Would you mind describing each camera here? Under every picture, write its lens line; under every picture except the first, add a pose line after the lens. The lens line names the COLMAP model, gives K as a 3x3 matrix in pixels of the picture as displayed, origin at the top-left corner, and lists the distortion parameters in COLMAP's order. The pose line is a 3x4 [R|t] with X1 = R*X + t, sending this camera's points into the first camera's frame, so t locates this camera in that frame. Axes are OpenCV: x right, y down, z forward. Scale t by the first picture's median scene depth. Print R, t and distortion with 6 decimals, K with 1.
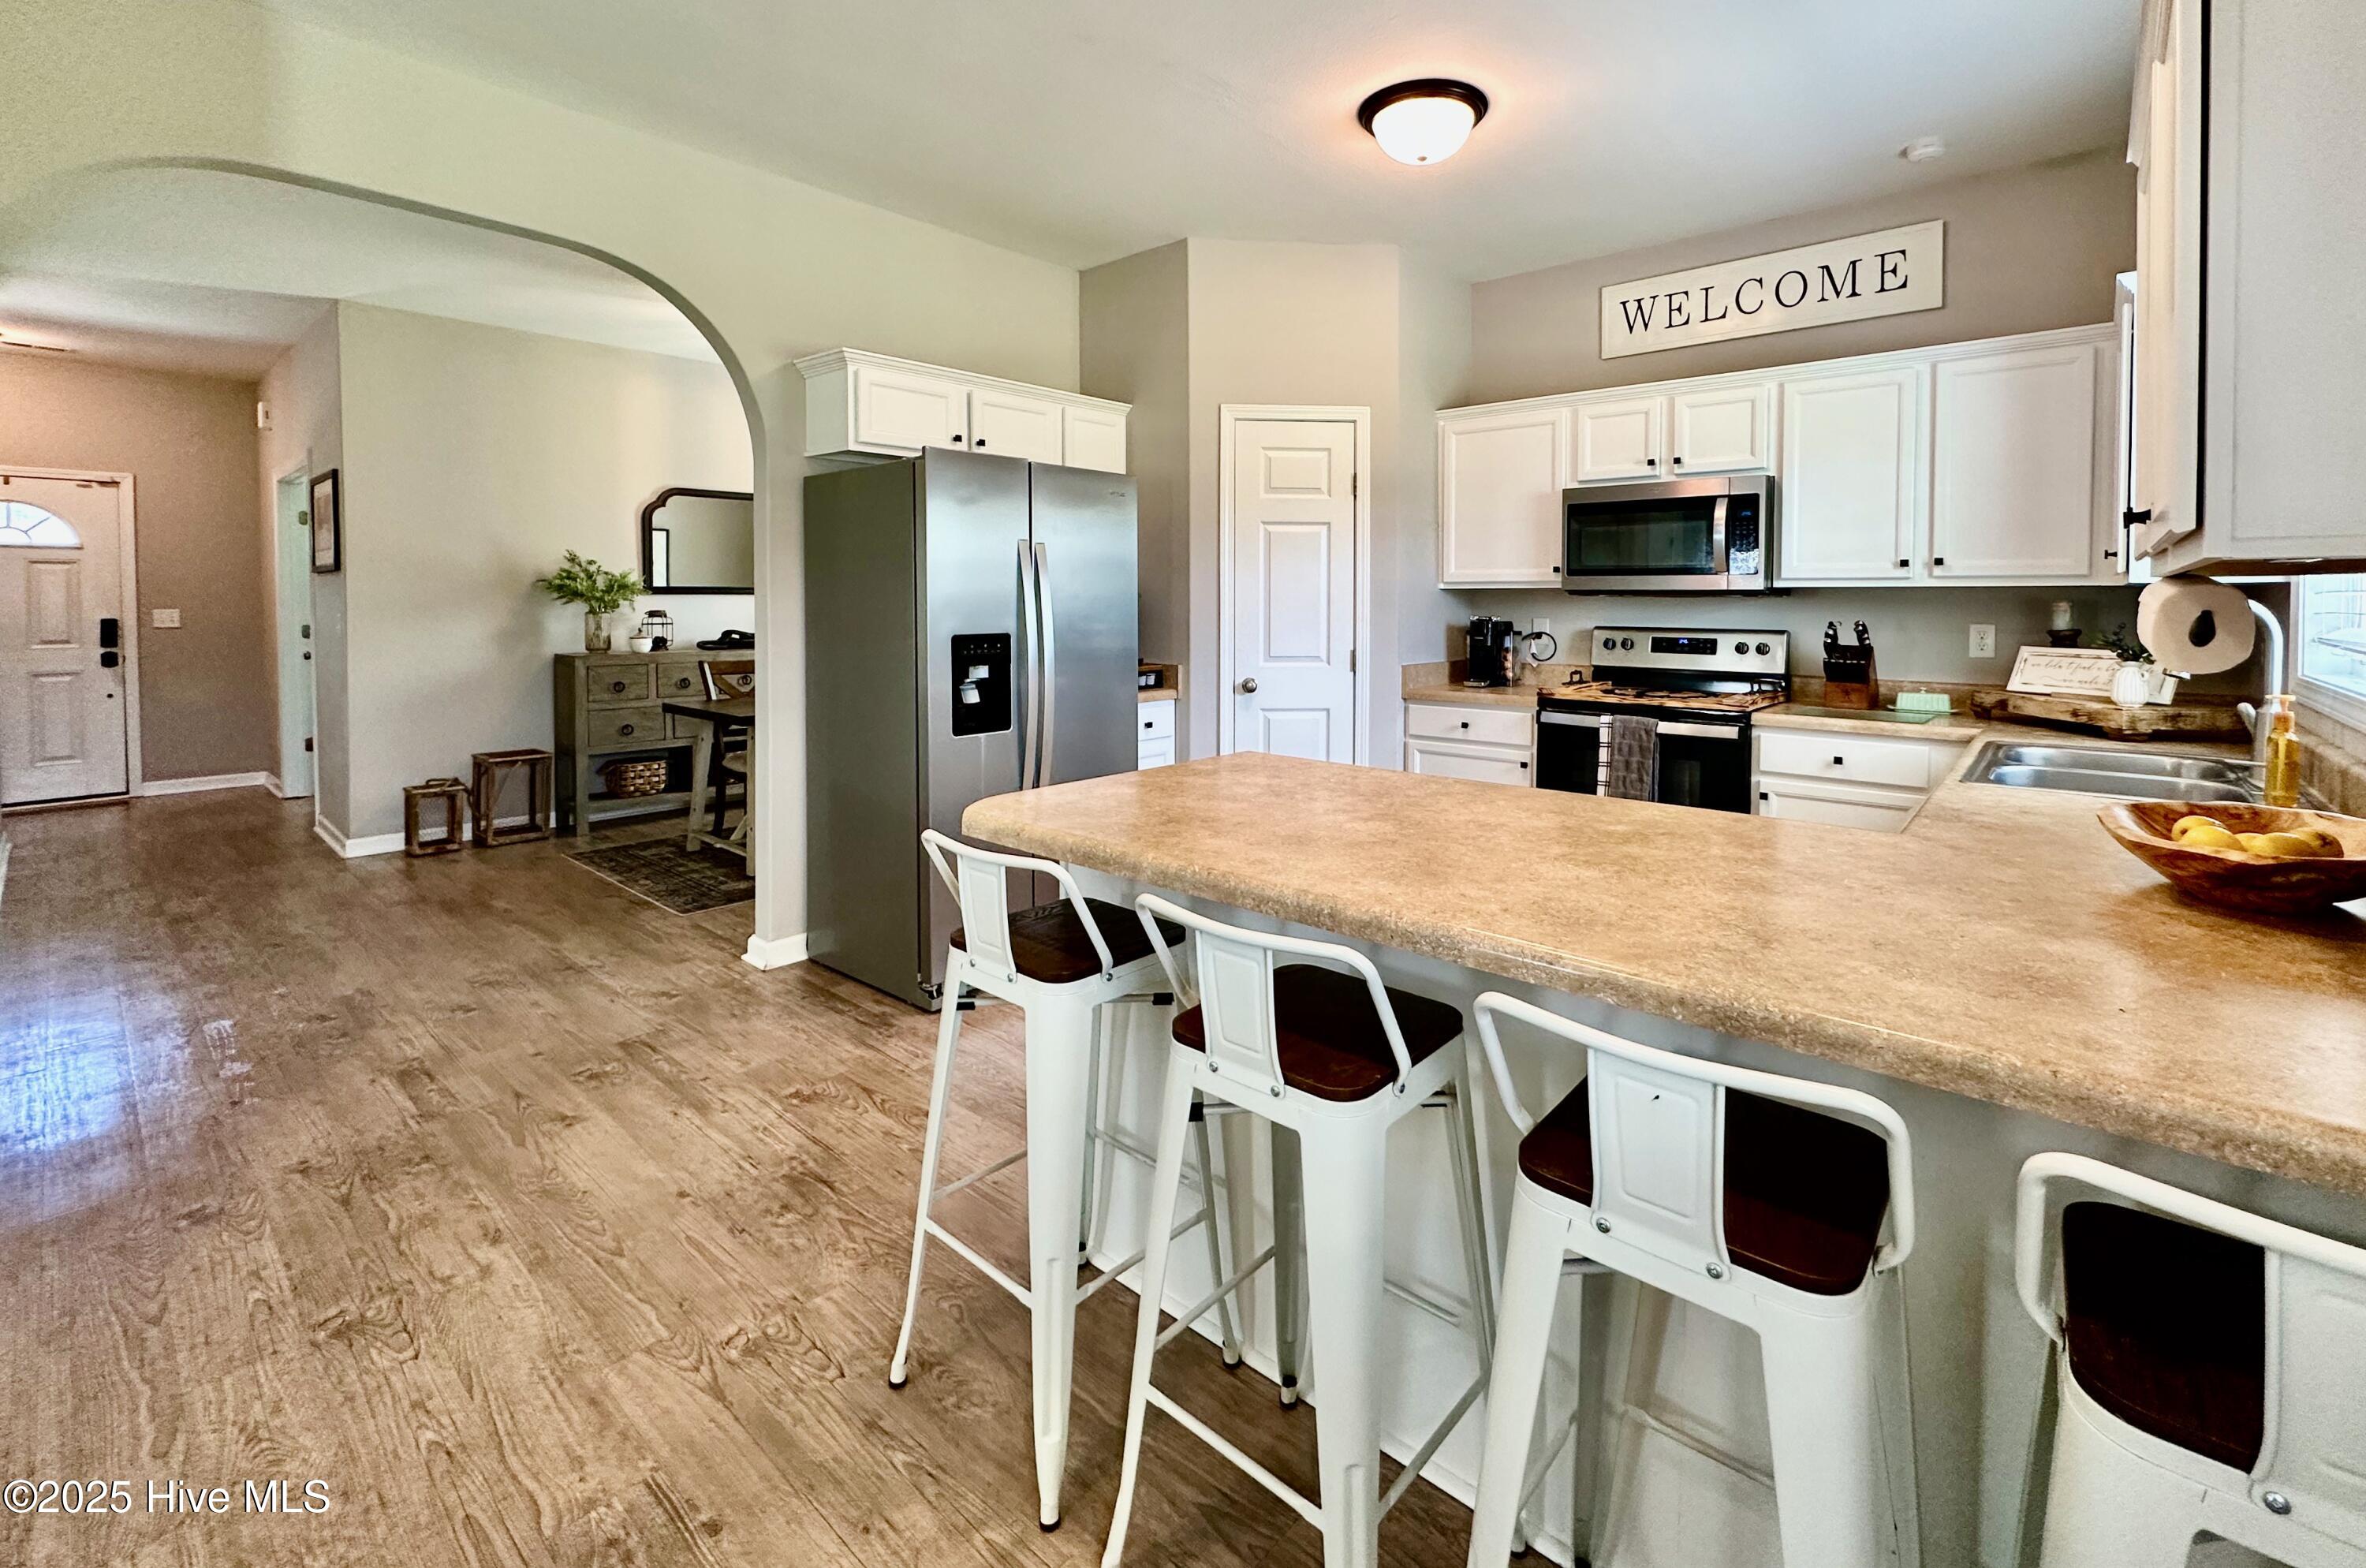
lens RADIAL K [[1003.1, 0, 1237.1], [0, 1003.1, 622.2], [0, 0, 1]] dist [0.000269, 0.000084]
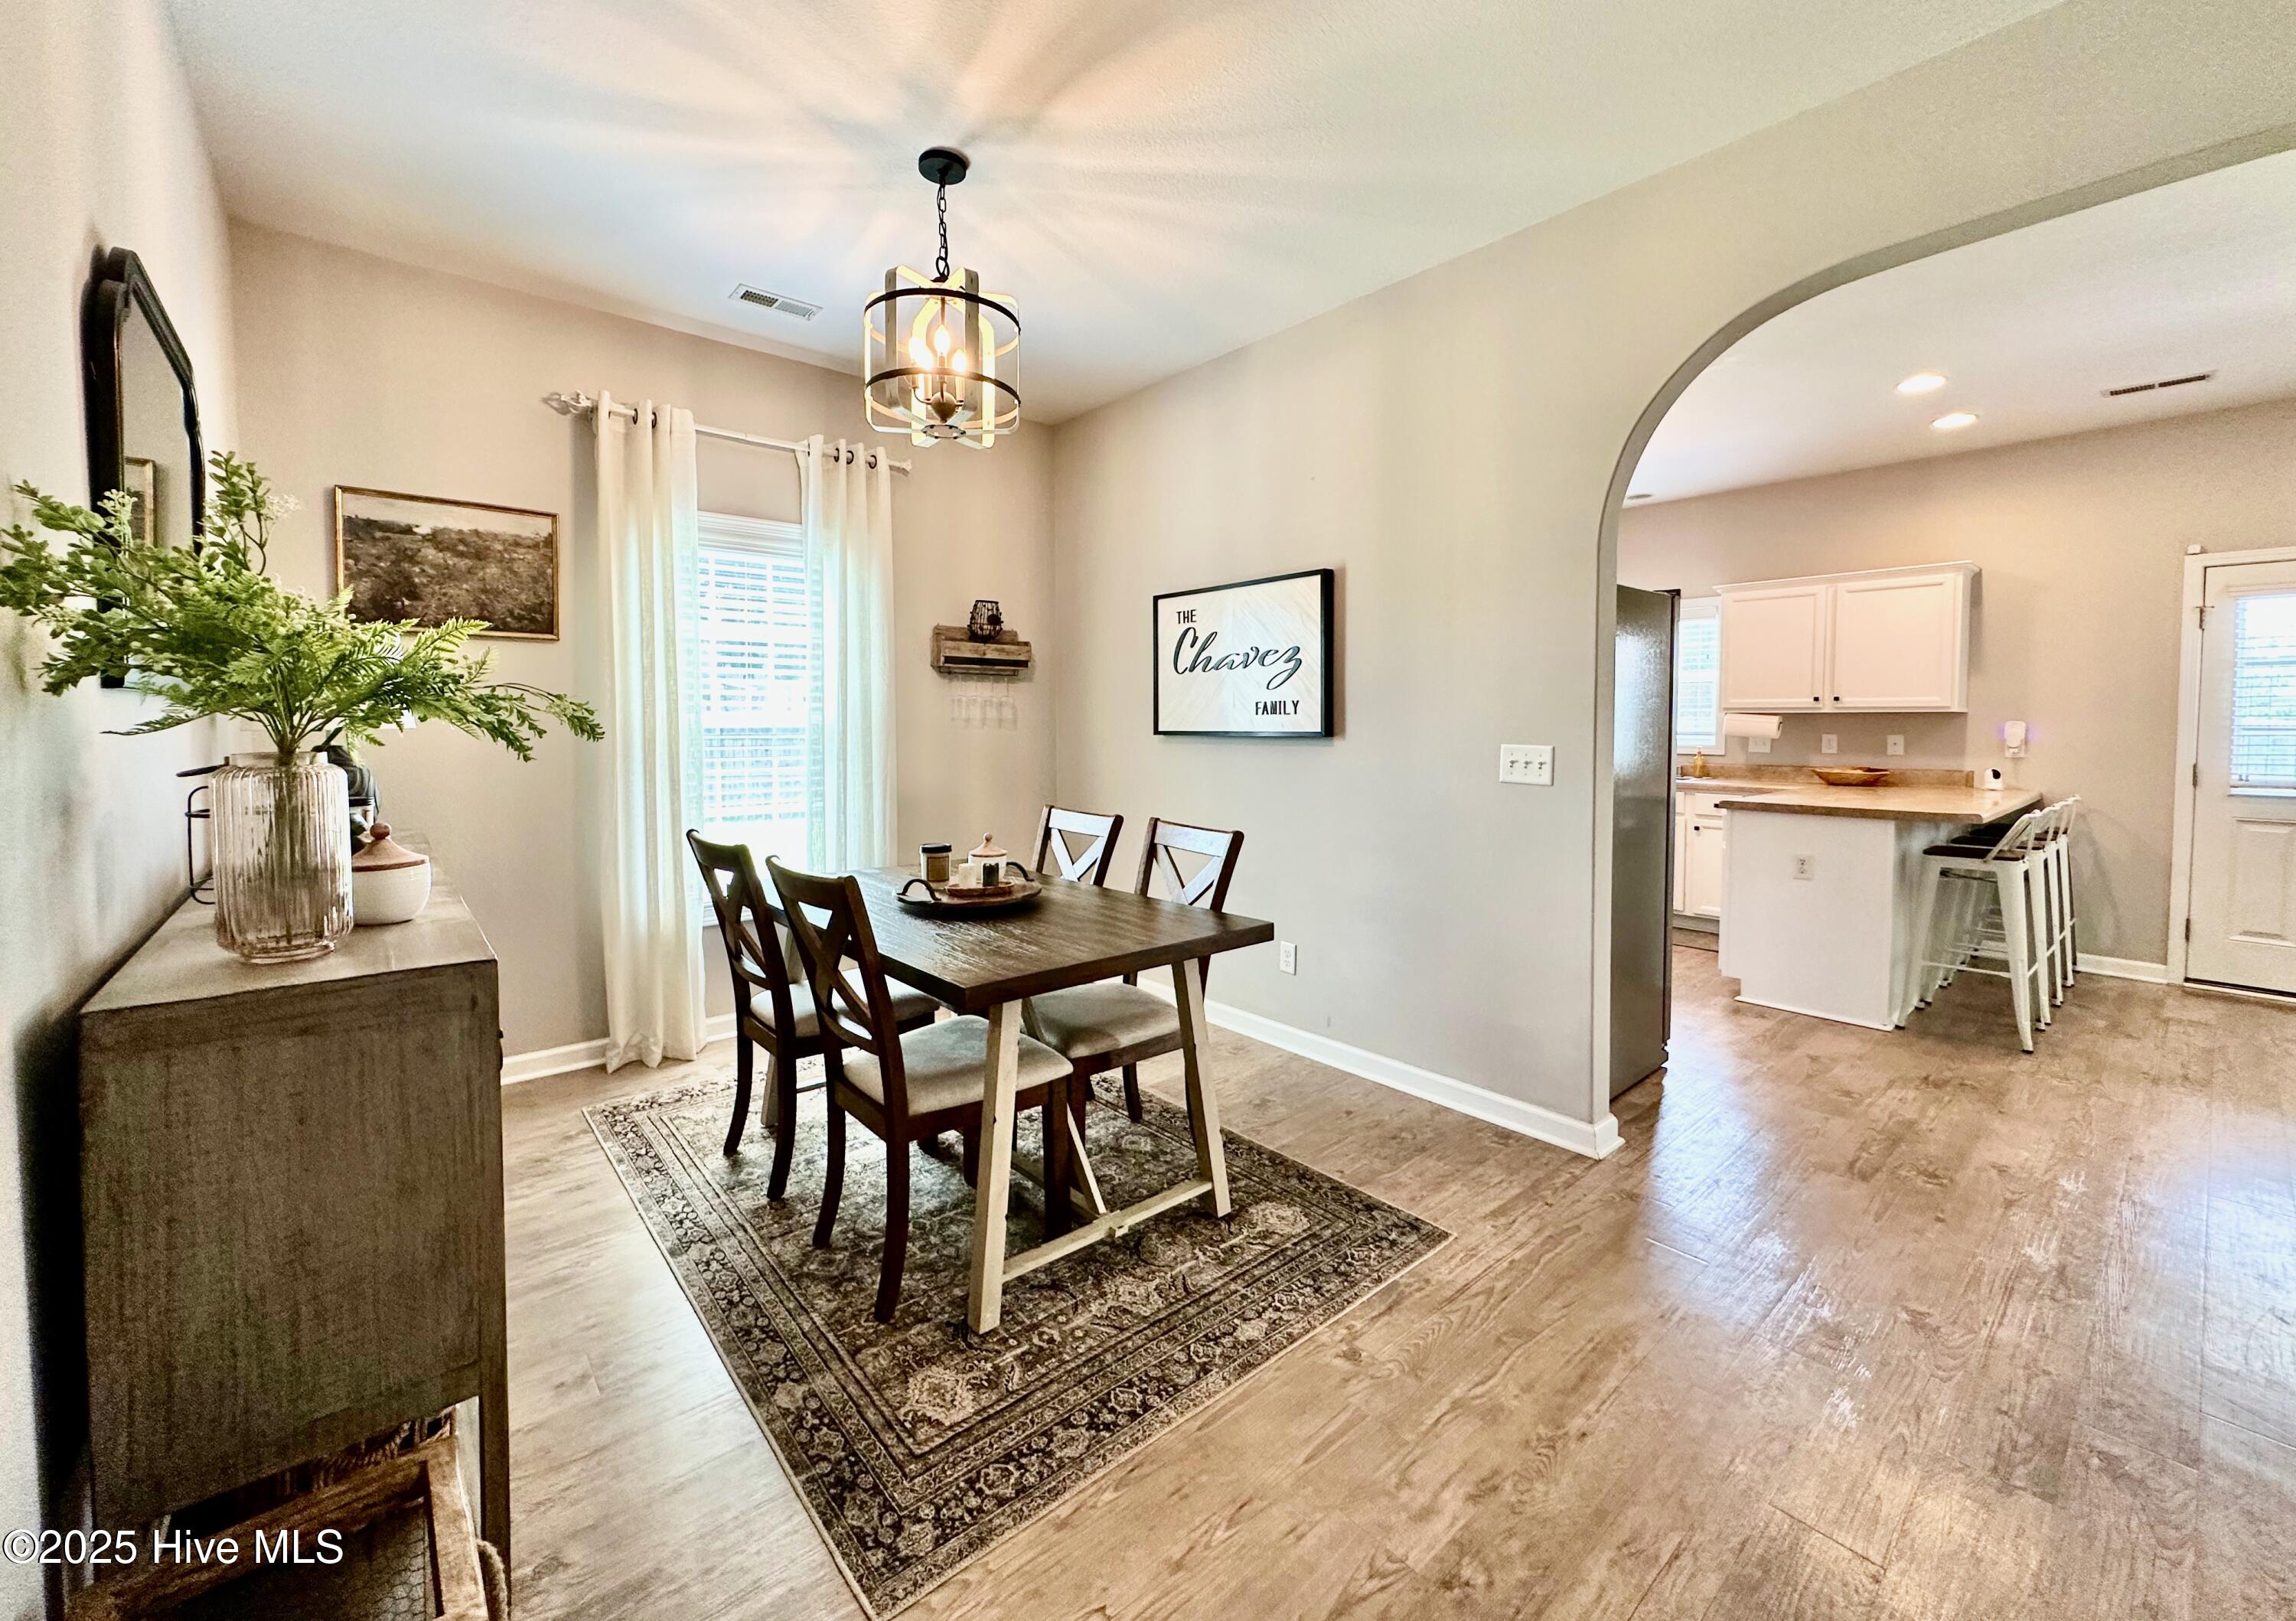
lens RADIAL K [[919.5, 0, 1131.1], [0, 919.5, 756.4], [0, 0, 1]] dist [-0.004600, 0.000339]
pose [[0.168089, -0.039559, 0.984978, -1.221805], [0.021548, 0.999103, 0.036449, -0.025901], [-0.985536, 0.015098, 0.168790, 1.188540]]
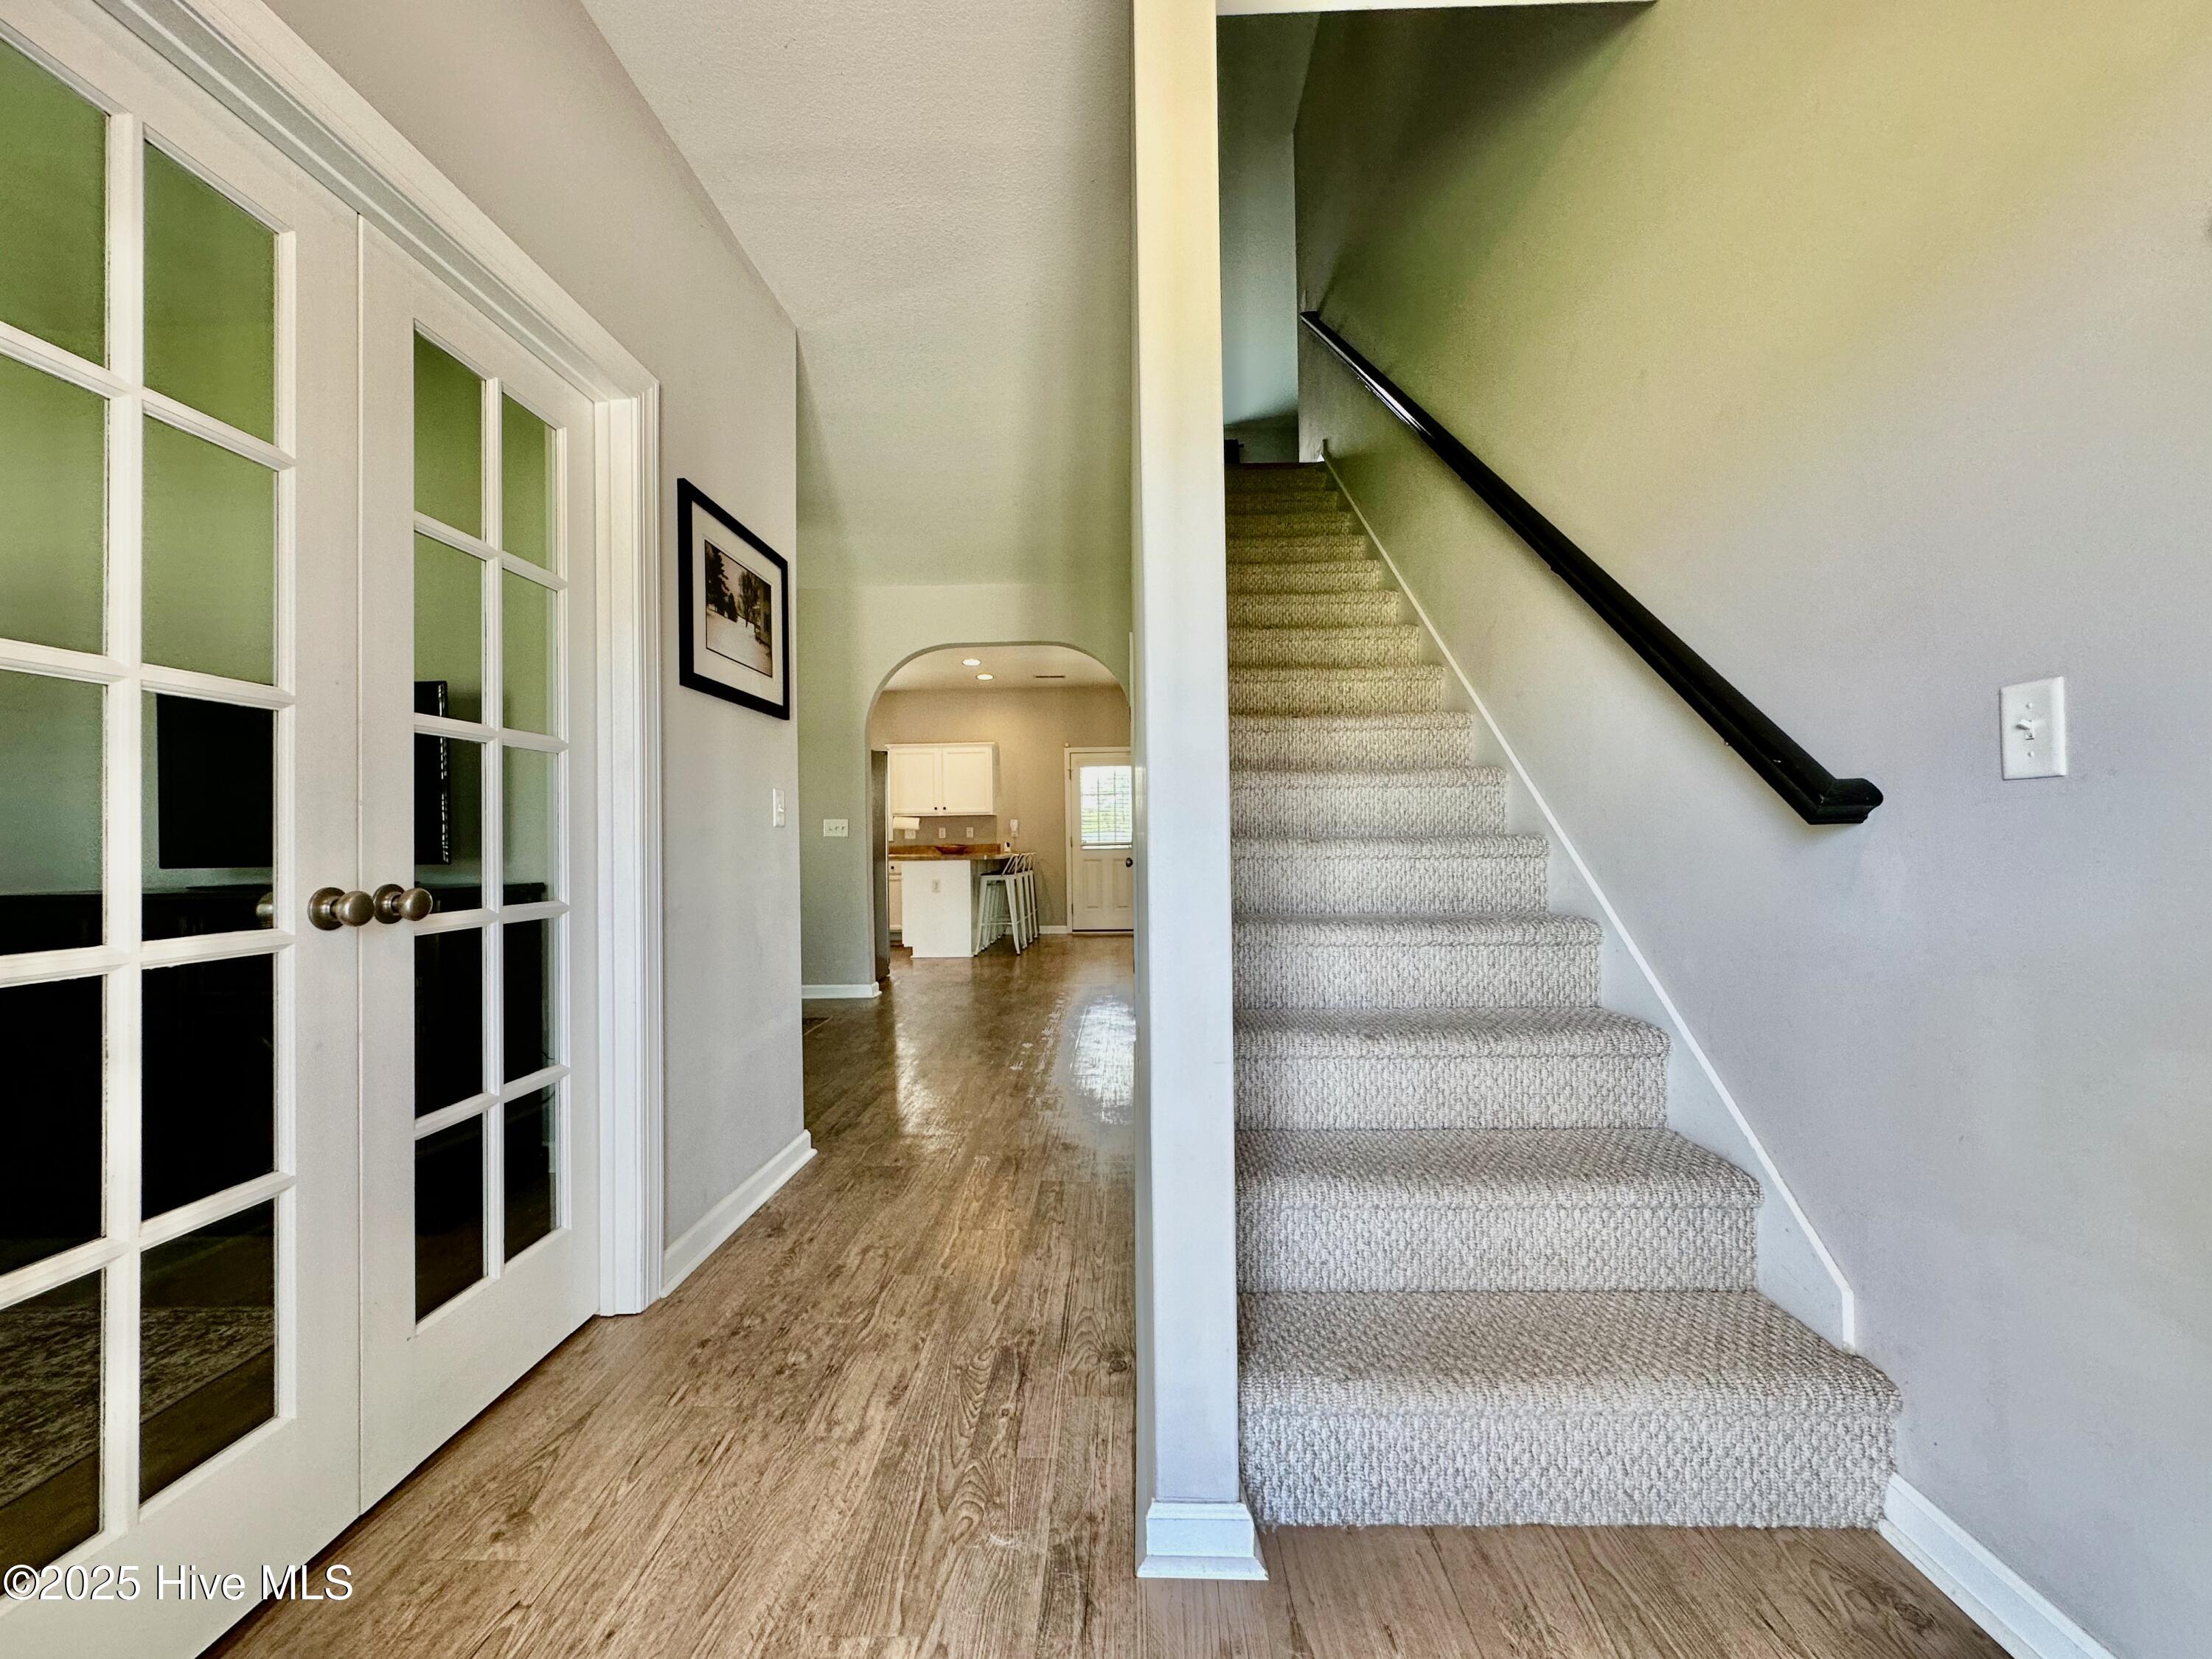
lens RADIAL K [[881.2, 0, 1116.7], [0, 881.2, 829.6], [0, 0, 1]] dist [-0.001842, 0.000259]
pose [[-0.634725, 0.017458, 0.772541, -1.957945], [0.033045, 0.999443, 0.004564, 0.026939], [-0.772031, 0.028426, -0.634949, 1.605695]]
